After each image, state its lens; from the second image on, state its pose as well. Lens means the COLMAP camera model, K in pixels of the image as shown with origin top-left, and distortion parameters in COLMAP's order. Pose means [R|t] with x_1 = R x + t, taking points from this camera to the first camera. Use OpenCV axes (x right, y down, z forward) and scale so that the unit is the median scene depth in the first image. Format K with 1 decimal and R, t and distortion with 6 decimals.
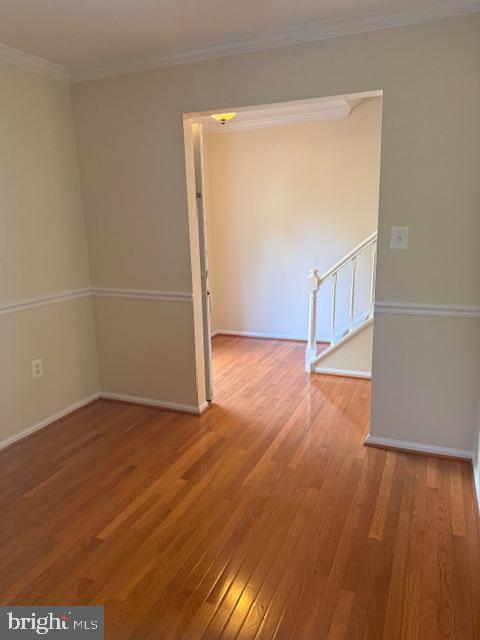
lens RADIAL K [[454.0, 0, 242.9], [0, 454.0, 318.5], [0, 0, 1]] dist [0.061811, -0.070111]
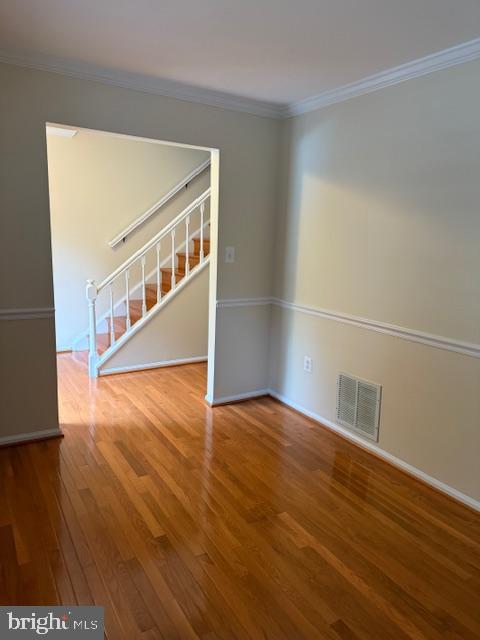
lens RADIAL K [[450.4, 0, 241.9], [0, 450.4, 323.2], [0, 0, 1]] dist [0.070609, -0.075716]
pose [[0.570096, -0.119328, 0.812866, -0.696902], [0.120420, 0.990847, 0.061001, -0.039227], [-0.812705, 0.063109, 0.579247, 0.134946]]
